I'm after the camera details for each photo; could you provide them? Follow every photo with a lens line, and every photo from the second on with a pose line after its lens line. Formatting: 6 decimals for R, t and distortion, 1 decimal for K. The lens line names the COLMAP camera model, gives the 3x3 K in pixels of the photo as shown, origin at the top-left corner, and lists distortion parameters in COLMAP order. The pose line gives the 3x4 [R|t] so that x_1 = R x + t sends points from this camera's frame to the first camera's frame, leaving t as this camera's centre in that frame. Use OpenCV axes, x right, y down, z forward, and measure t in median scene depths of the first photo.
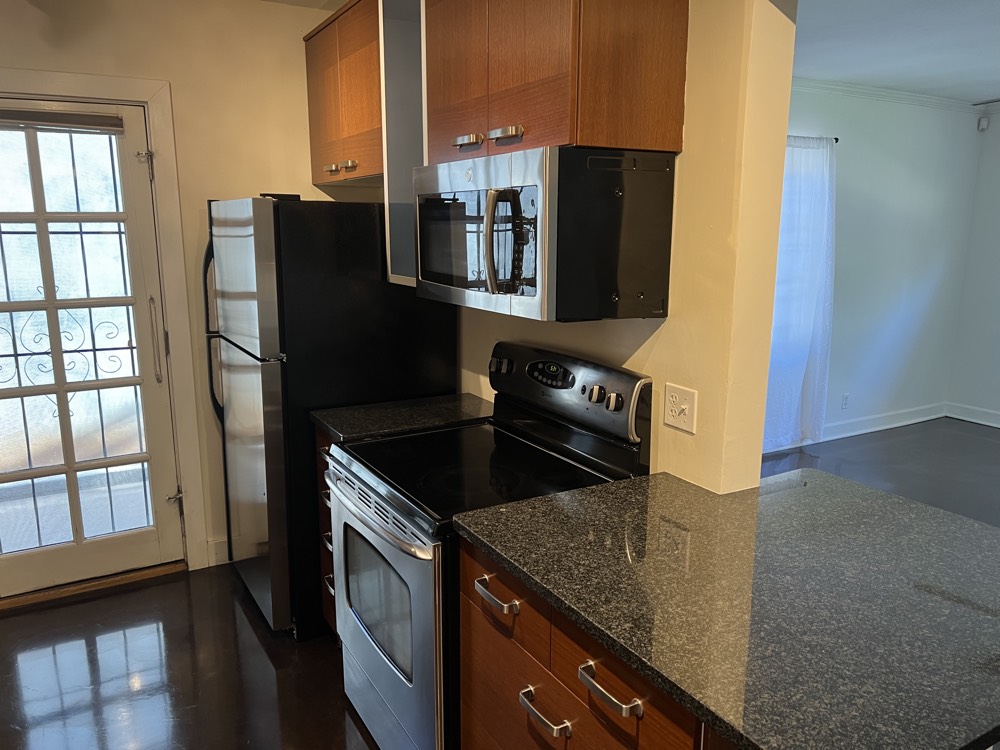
lens RADIAL K [[750.0, 0, 492.8], [0, 750.0, 380.5], [0, 0, 1]] dist [0.061261, -0.070765]
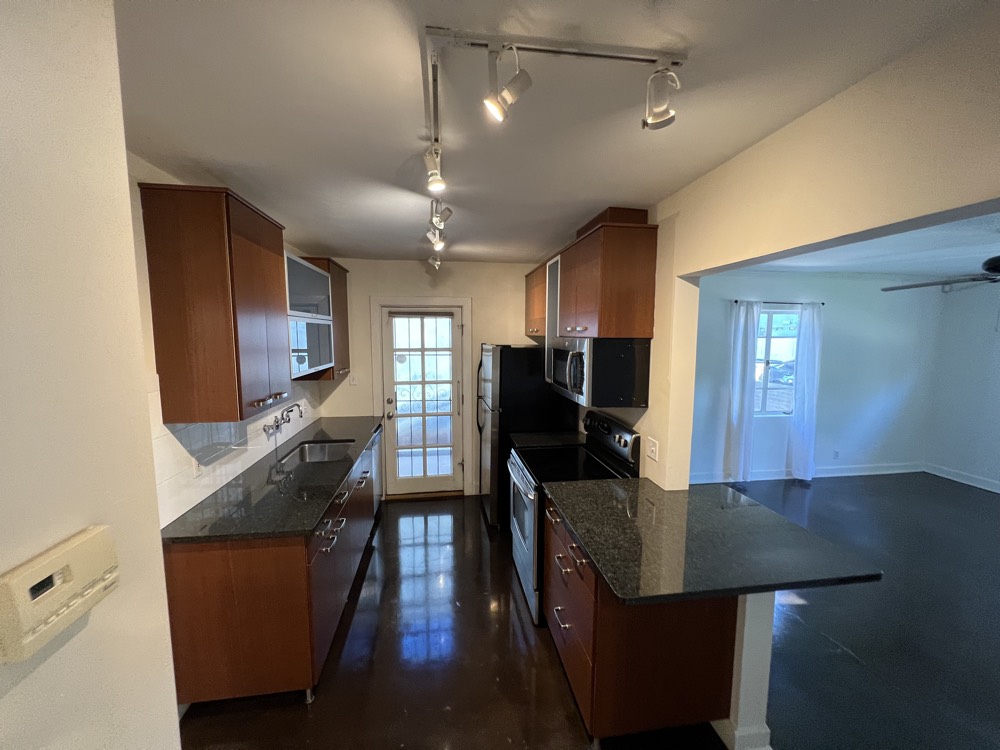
lens RADIAL K [[399.7, 0, 499.5], [0, 399.7, 377.8], [0, 0, 1]] dist [-0.000525, 0.000106]
pose [[0.930513, 0.042555, -0.363777, 0.237519], [-0.075501, 0.994182, -0.076826, -0.045810], [0.358391, 0.098954, 0.928312, -0.269628]]
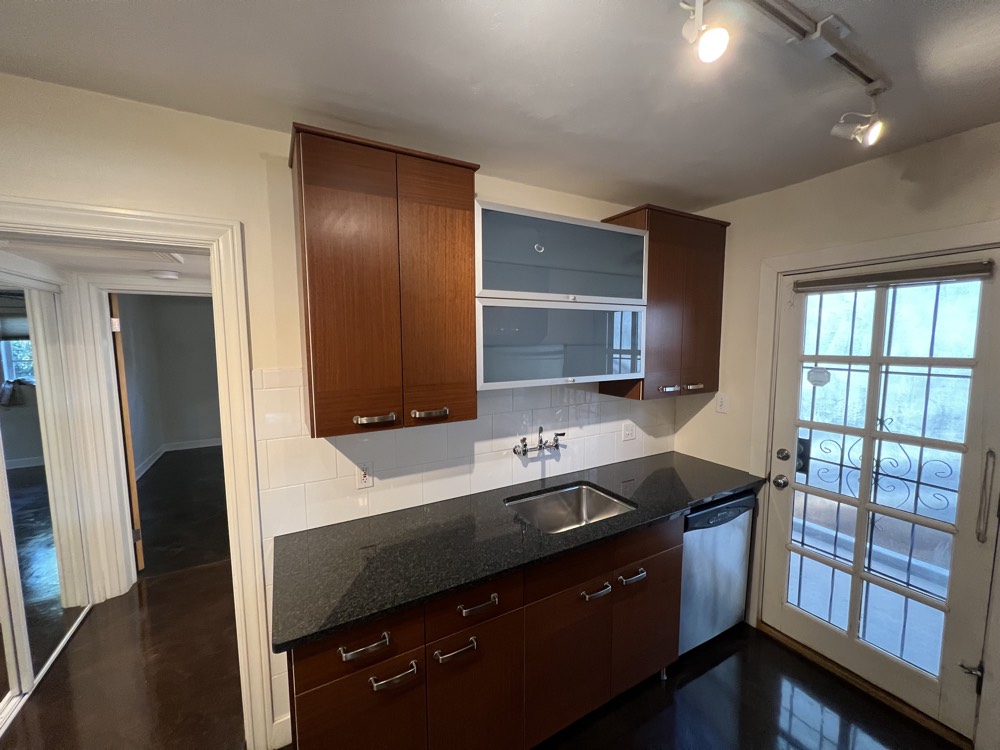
lens RADIAL K [[399.7, 0, 499.5], [0, 399.7, 377.8], [0, 0, 1]] dist [-0.000525, 0.000106]
pose [[-0.015693, 0.096943, -0.995166, 0.042693], [-0.195058, 0.975869, 0.098139, -0.196735], [0.980666, 0.195655, 0.003595, 0.624772]]
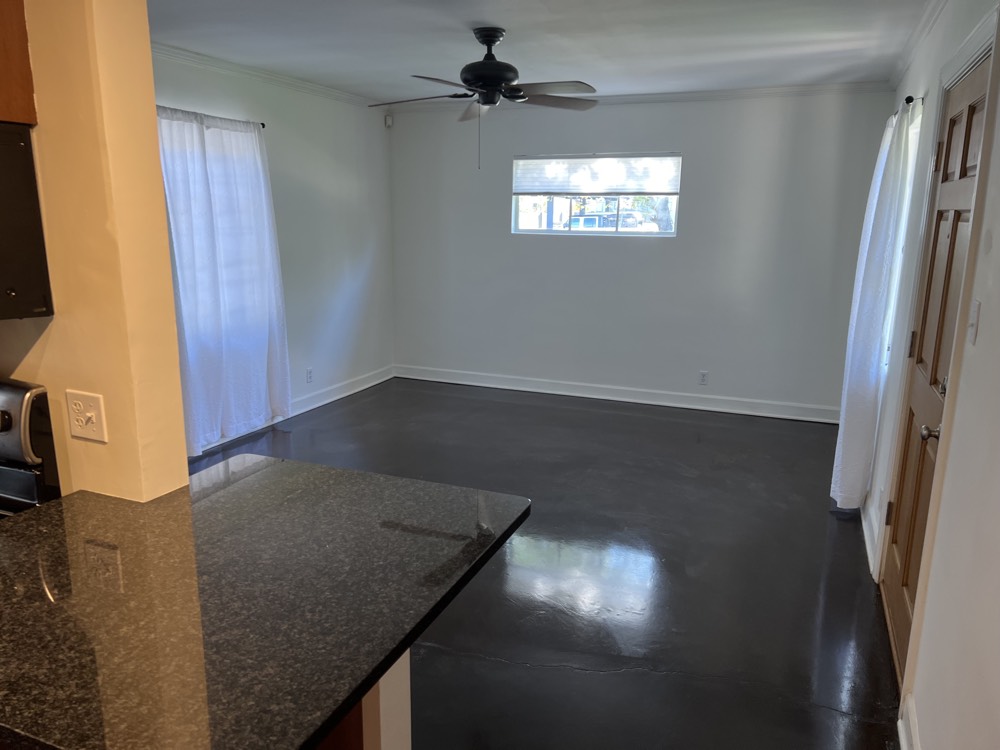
lens RADIAL K [[750.0, 0, 492.8], [0, 750.0, 380.5], [0, 0, 1]] dist [0.061261, -0.070765]
pose [[0.790716, -0.128646, 0.598513, 0.093340], [0.113820, 0.991518, 0.062749, -0.006421], [-0.601509, 0.018506, 0.798652, -0.001910]]
